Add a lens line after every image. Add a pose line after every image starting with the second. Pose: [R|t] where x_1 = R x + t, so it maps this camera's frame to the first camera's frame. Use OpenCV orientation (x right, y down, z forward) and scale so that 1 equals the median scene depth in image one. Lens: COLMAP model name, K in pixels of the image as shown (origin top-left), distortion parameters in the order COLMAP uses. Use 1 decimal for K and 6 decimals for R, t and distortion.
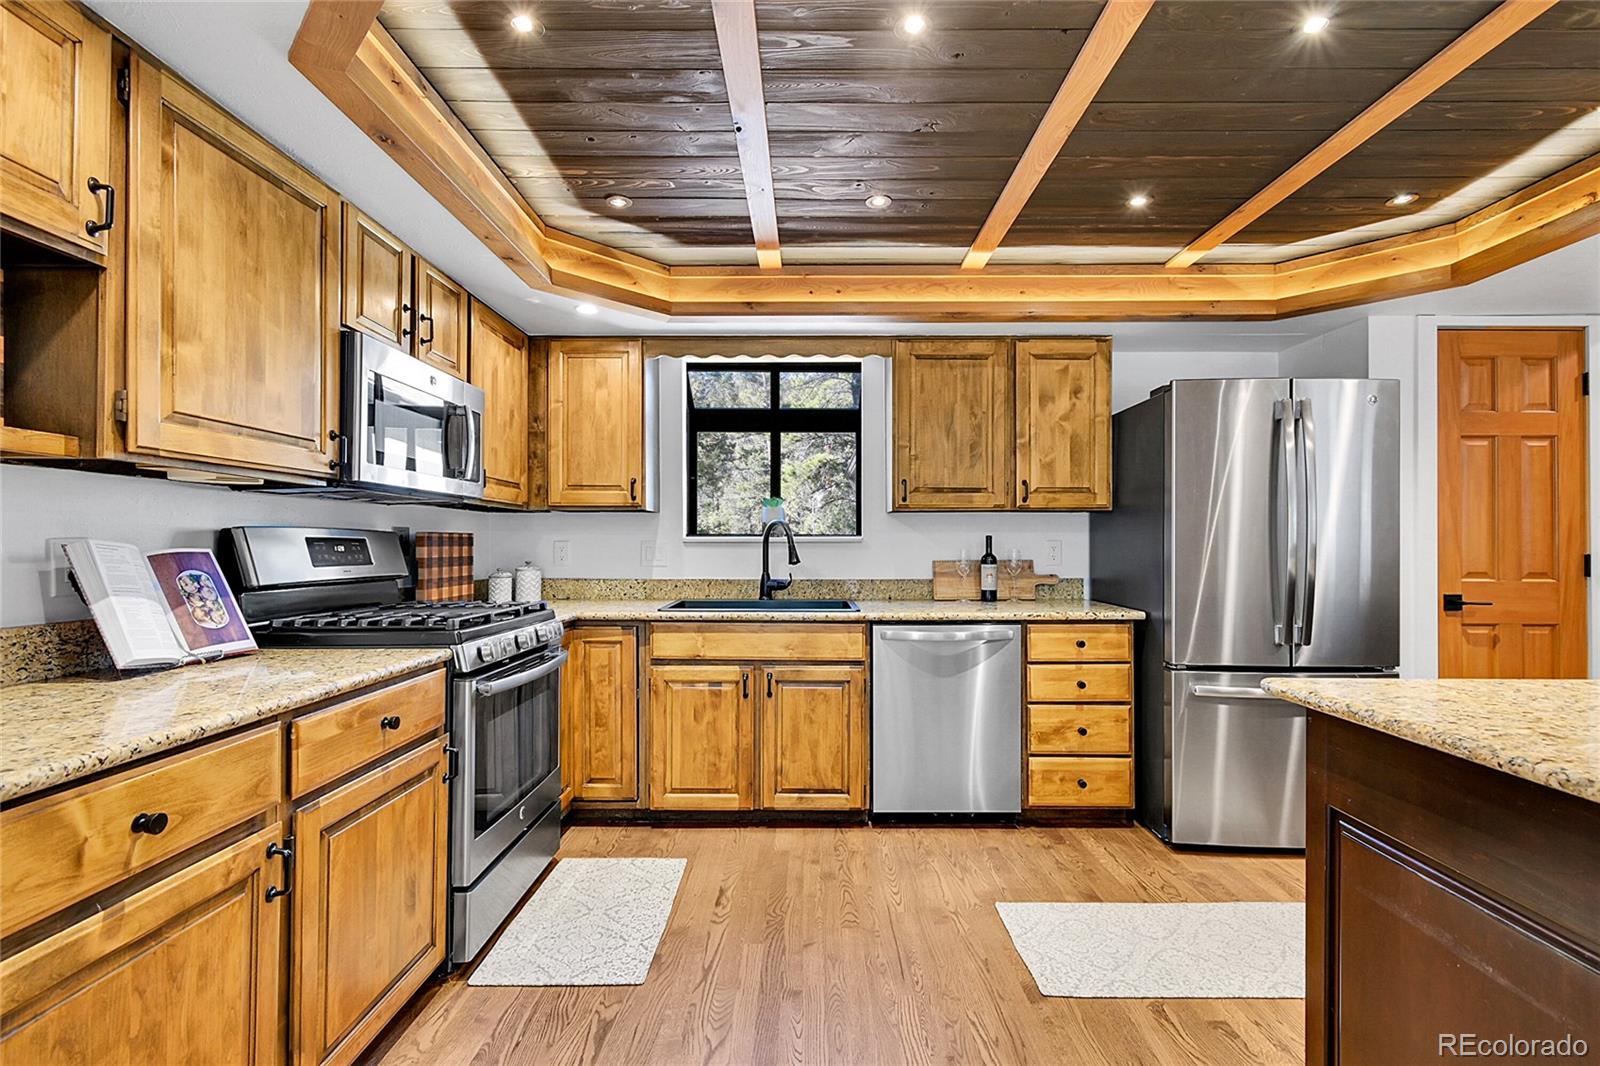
lens RADIAL K [[724.7, 0, 799.1], [0, 724.7, 536.9], [0, 0, 1]] dist [0.000185, -0.000016]
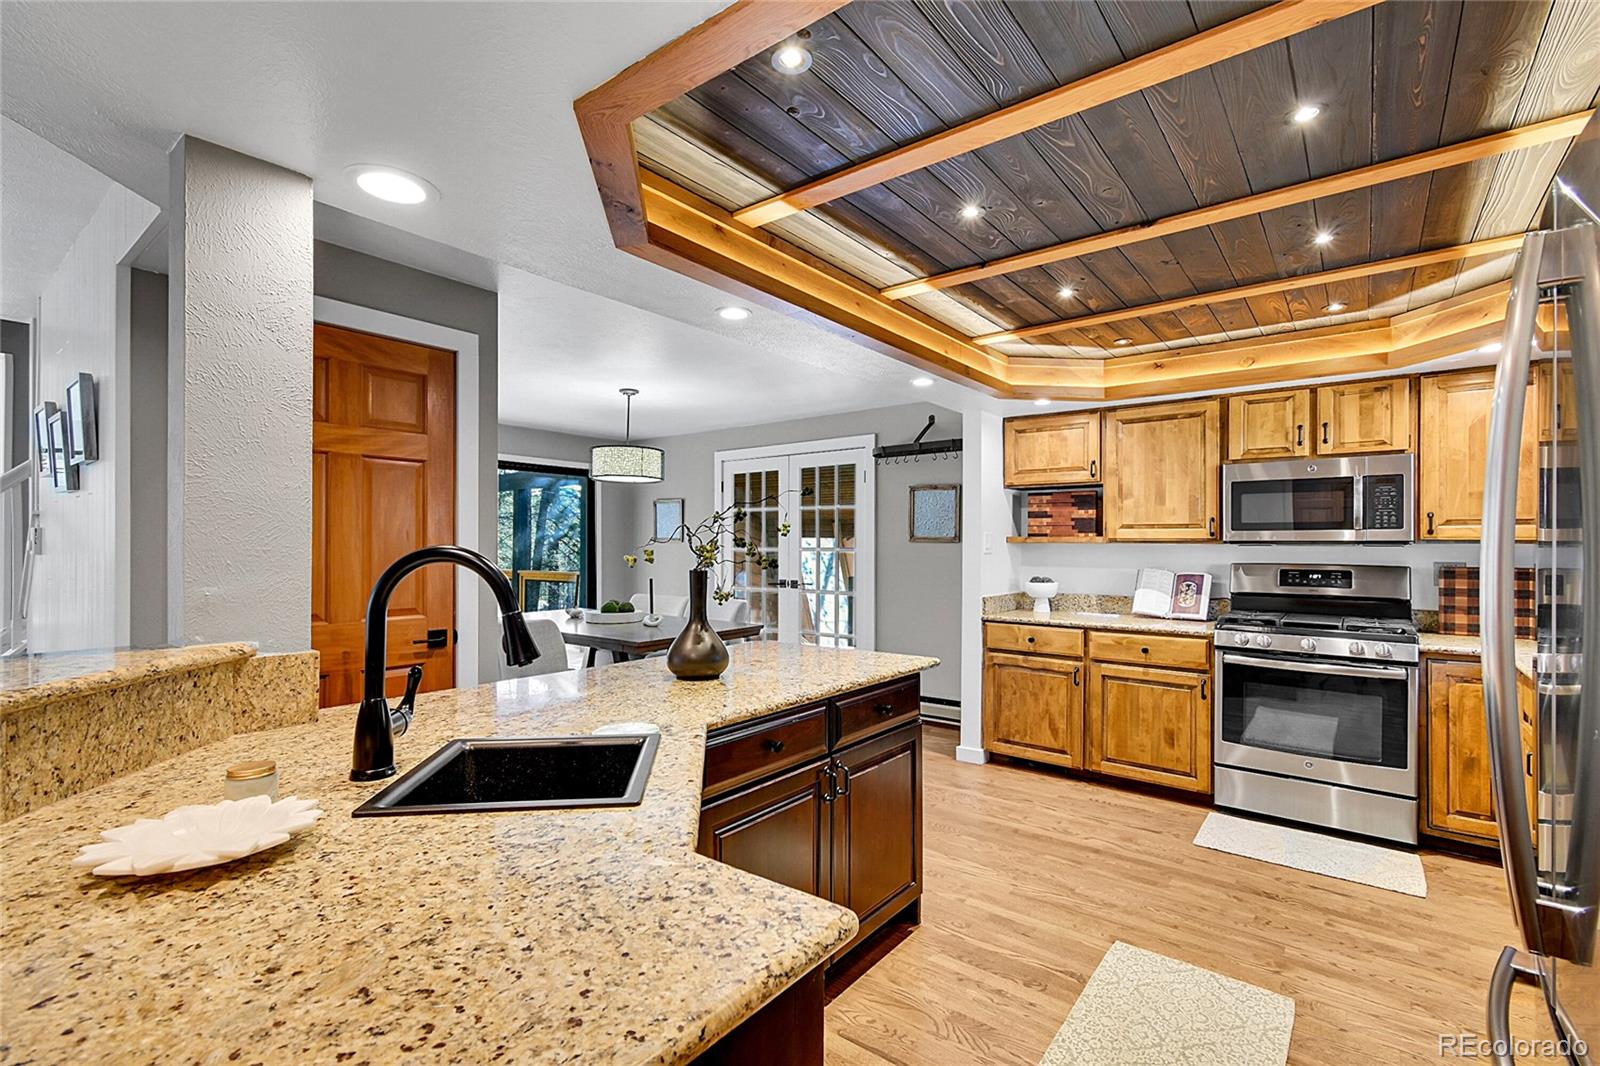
lens RADIAL K [[724.7, 0, 795.4], [0, 724.7, 541.3], [0, 0, 1]] dist [0.000185, -0.000016]
pose [[-0.603986, -0.008557, -0.796949, 2.192793], [-0.003943, 0.999962, -0.007749, -0.079357], [0.796985, -0.001538, -0.603997, 1.684259]]
